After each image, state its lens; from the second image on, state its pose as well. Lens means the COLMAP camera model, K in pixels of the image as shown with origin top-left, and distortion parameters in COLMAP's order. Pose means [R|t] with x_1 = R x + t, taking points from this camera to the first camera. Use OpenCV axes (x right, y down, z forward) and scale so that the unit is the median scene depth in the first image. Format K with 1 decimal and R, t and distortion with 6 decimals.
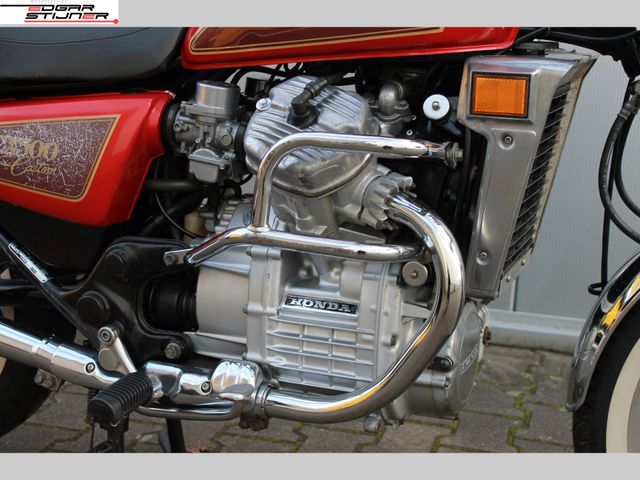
lens RADIAL K [[1011.8, 0, 320.0], [0, 1011.8, 240.0], [0, 0, 1]] dist [0.036065, 0.052088]
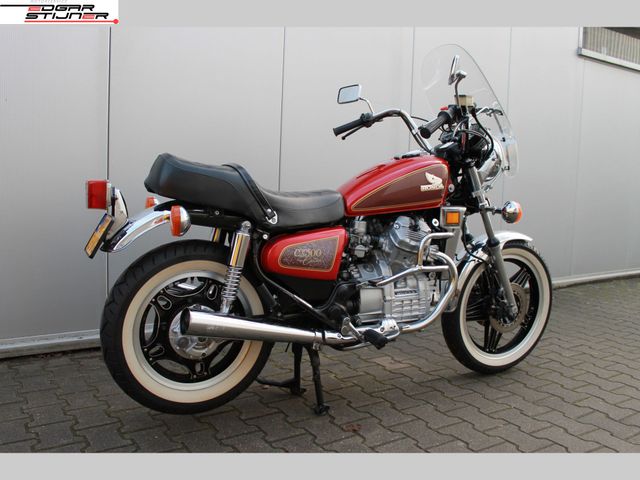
lens RADIAL K [[542.6, 0, 320.0], [0, 542.6, 240.0], [0, 0, 1]] dist [-0.093724, 0.005265]
pose [[0.669066, -0.091234, 0.737582, -1.287695], [0.181550, 0.982434, -0.043165, -0.061988], [-0.720687, 0.162788, 0.673877, 0.093748]]
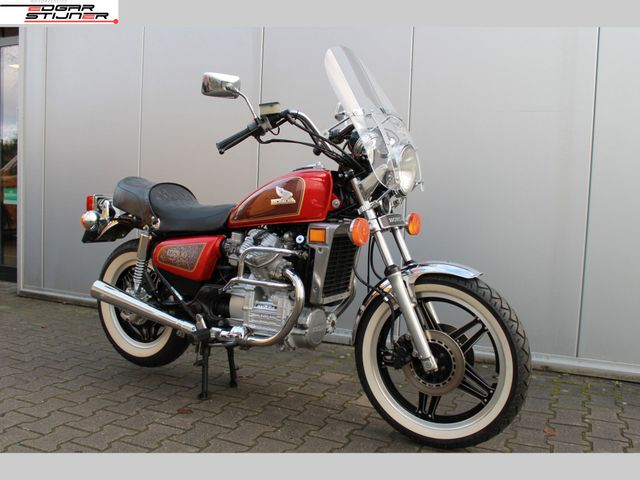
lens RADIAL K [[573.1, 0, 319.4], [0, 573.1, 253.8], [0, 0, 1]] dist [-0.082721, 0.005184]
pose [[0.989550, 0.009870, -0.143853, 0.381486], [-0.030005, 0.989910, -0.138485, 0.134370], [0.141034, 0.141354, 0.979861, -0.610050]]
